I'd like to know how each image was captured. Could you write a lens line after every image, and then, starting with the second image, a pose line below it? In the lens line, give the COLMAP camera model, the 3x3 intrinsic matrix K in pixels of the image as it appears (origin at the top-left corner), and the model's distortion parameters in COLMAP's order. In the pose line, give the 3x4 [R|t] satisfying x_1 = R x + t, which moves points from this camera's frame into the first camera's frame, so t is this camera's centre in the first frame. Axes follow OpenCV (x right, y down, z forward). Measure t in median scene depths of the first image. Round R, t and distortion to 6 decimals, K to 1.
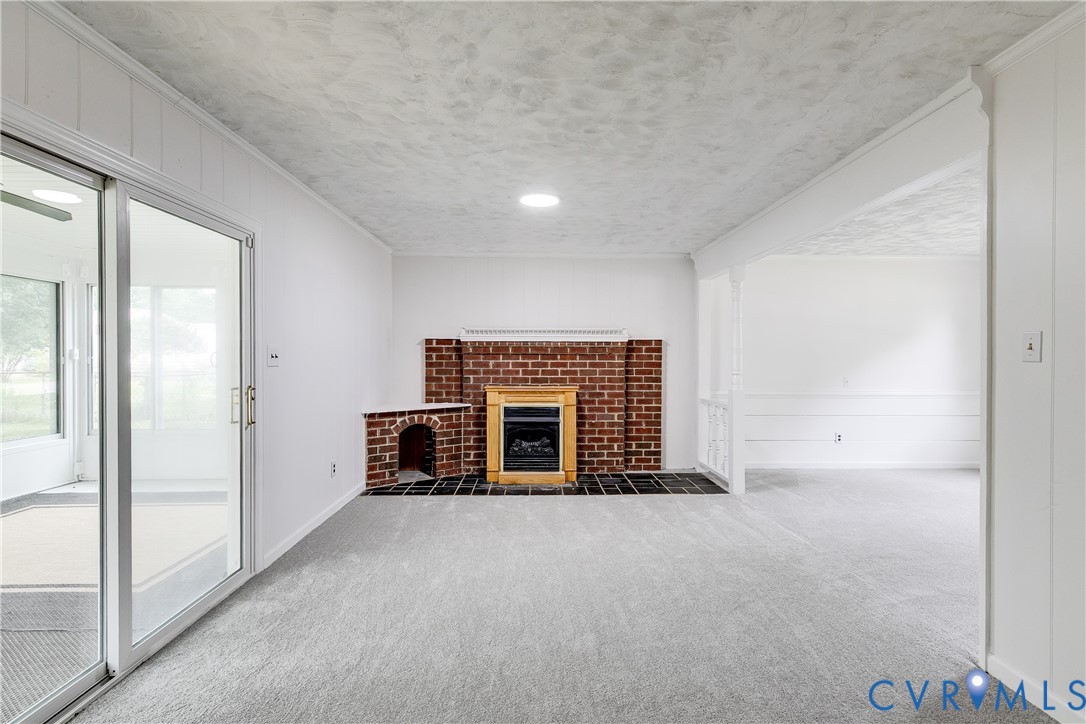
lens RADIAL K [[496.7, 0, 539.7], [0, 496.7, 360.9], [0, 0, 1]] dist [0.002586, -0.002032]
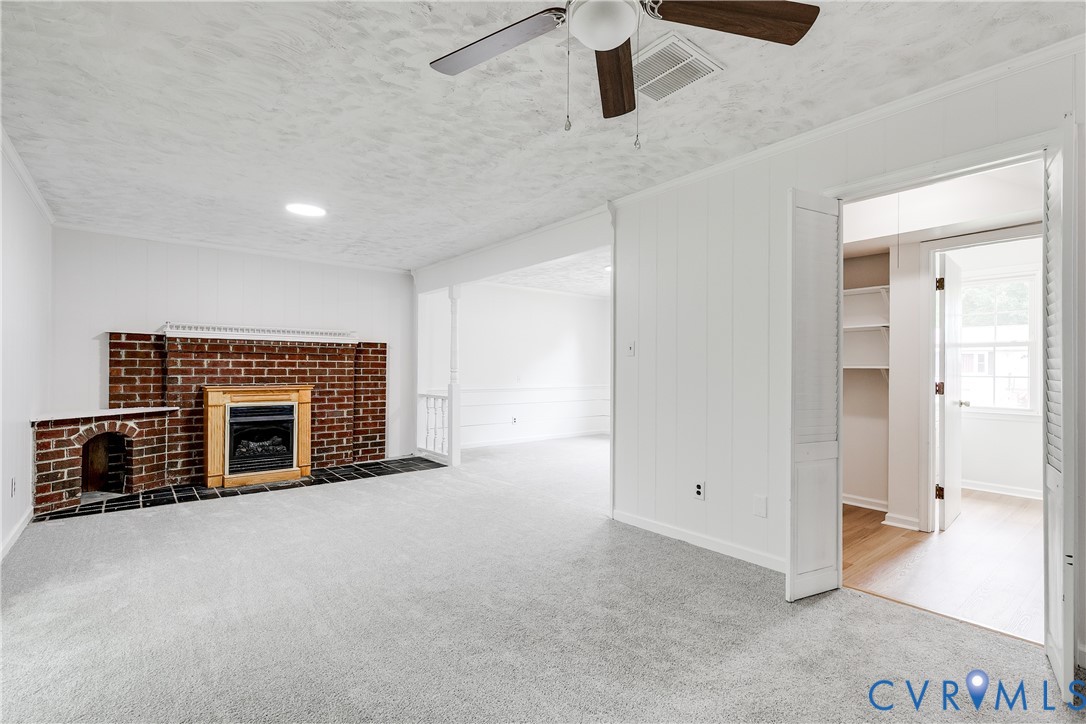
lens RADIAL K [[496.7, 0, 545.1], [0, 496.7, 365.0], [0, 0, 1]] dist [0.002586, -0.002032]
pose [[0.790839, 0.007438, 0.611978, -0.172077], [-0.001366, 0.999945, -0.010389, 0.019738], [-0.612022, 0.007380, 0.790806, -0.126371]]
